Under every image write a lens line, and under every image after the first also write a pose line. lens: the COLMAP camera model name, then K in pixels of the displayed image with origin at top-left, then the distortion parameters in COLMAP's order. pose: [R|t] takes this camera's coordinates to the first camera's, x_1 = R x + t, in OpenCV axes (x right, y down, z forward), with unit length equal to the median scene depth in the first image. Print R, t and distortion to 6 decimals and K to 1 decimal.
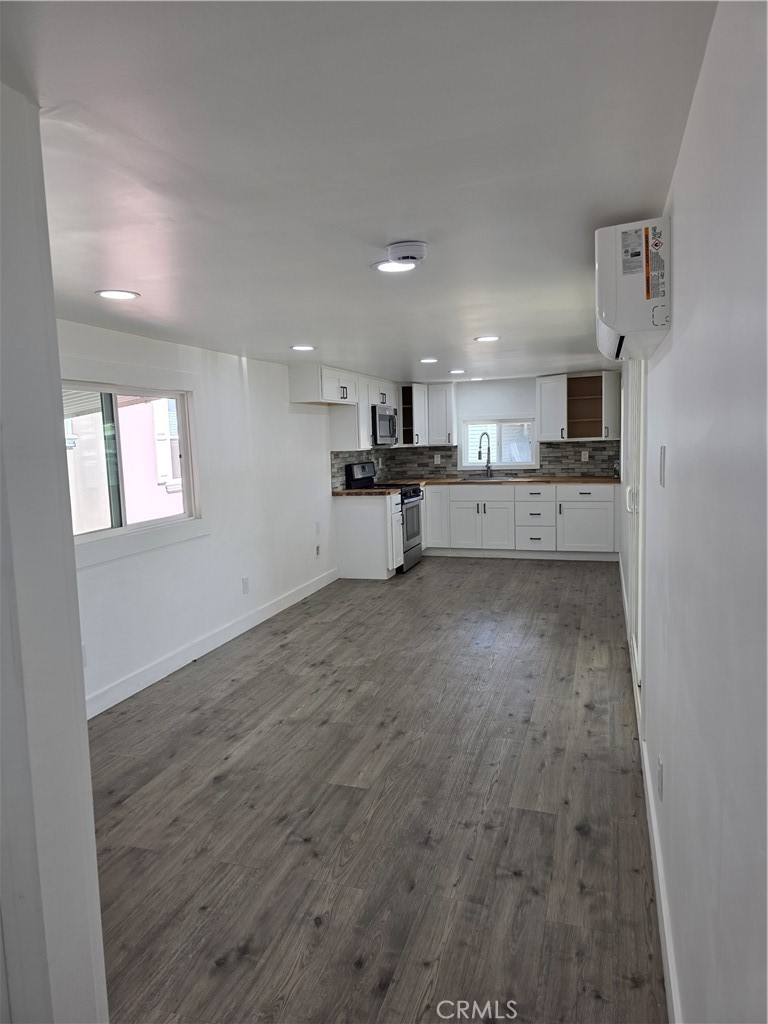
lens RADIAL K [[699.4, 0, 362.5], [0, 699.4, 511.3], [0, 0, 1]] dist [0.068639, -0.066044]
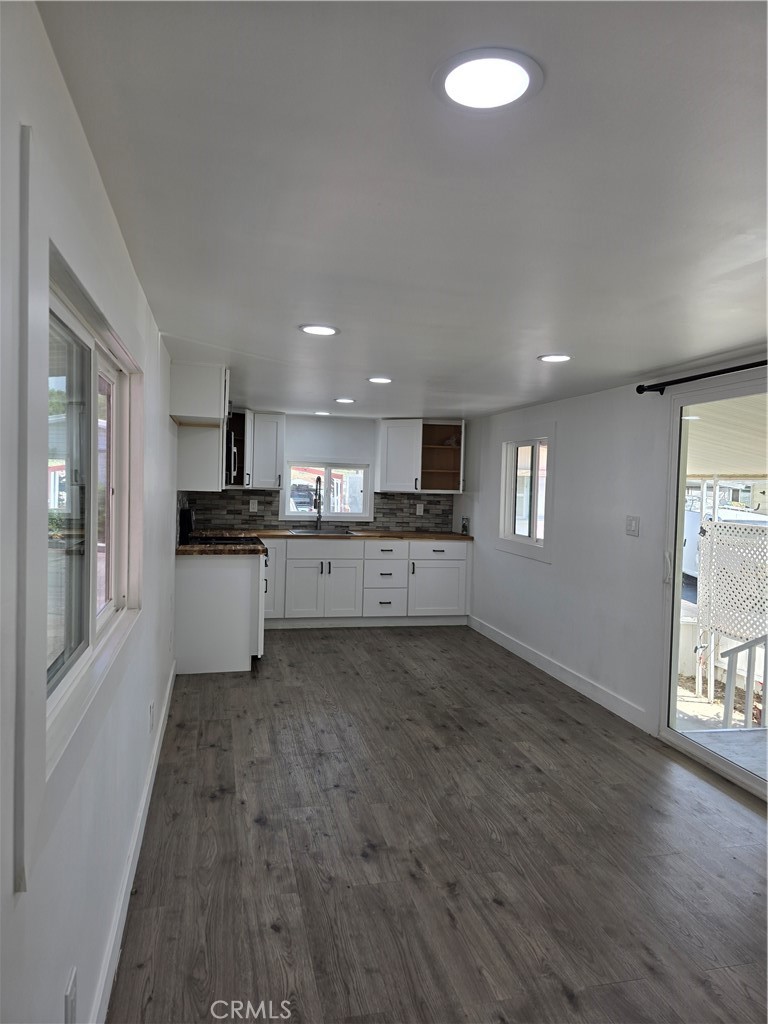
lens RADIAL K [[701.4, 0, 382.6], [0, 701.4, 485.1], [0, 0, 1]] dist [0.069147, -0.062934]
pose [[0.841900, 0.054670, 0.536857, -0.228446], [-0.000294, 0.994901, -0.100852, -0.018154], [-0.539634, 0.084749, 0.837623, 0.265400]]
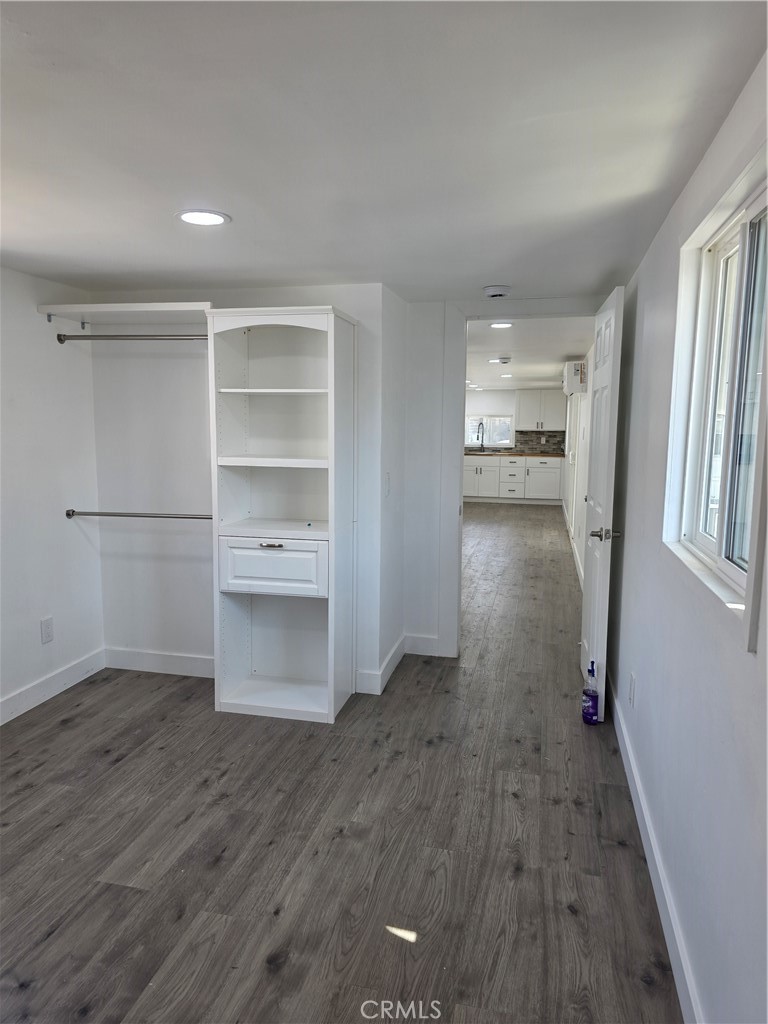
lens RADIAL K [[699.4, 0, 362.5], [0, 699.4, 511.3], [0, 0, 1]] dist [0.068639, -0.066044]
pose [[0.996117, 0.031275, 0.082297, -0.224085], [-0.032635, 0.999351, 0.015235, 0.073325], [-0.081767, -0.017862, 0.996491, -0.570587]]
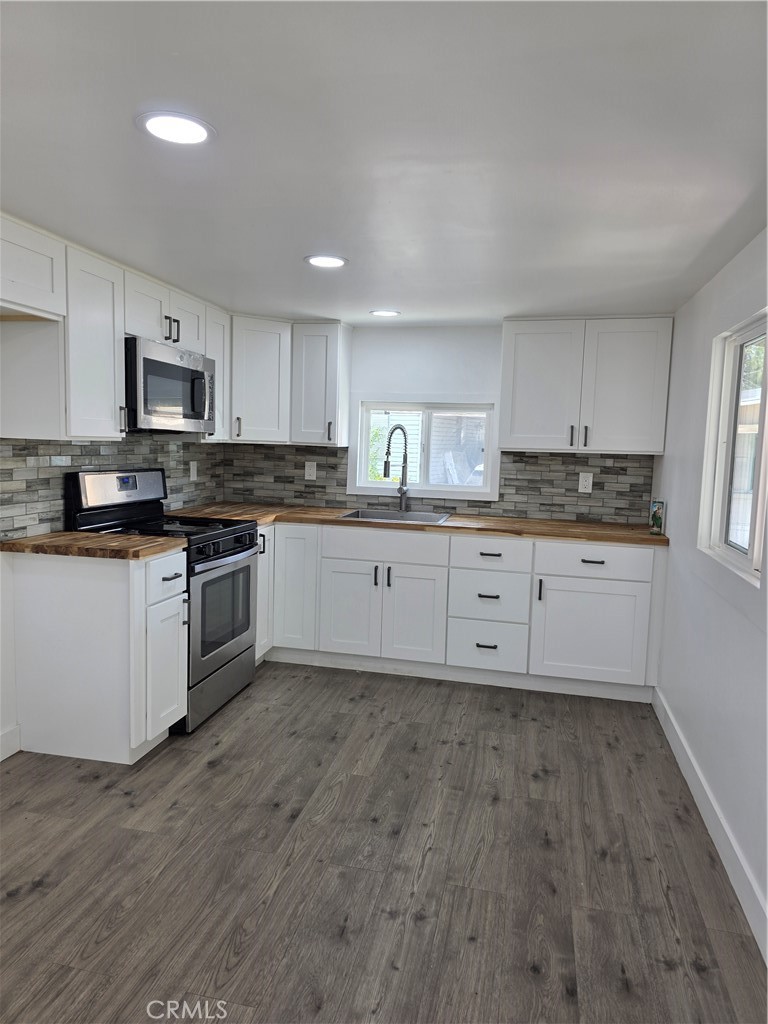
lens RADIAL K [[704.0, 0, 373.1], [0, 704.0, 509.2], [0, 0, 1]] dist [0.077525, -0.086265]
pose [[0.992661, 0.052925, 0.108738, 0.108917], [-0.052164, 0.998590, -0.009832, -0.047288], [-0.109105, 0.004088, 0.994022, 0.518161]]
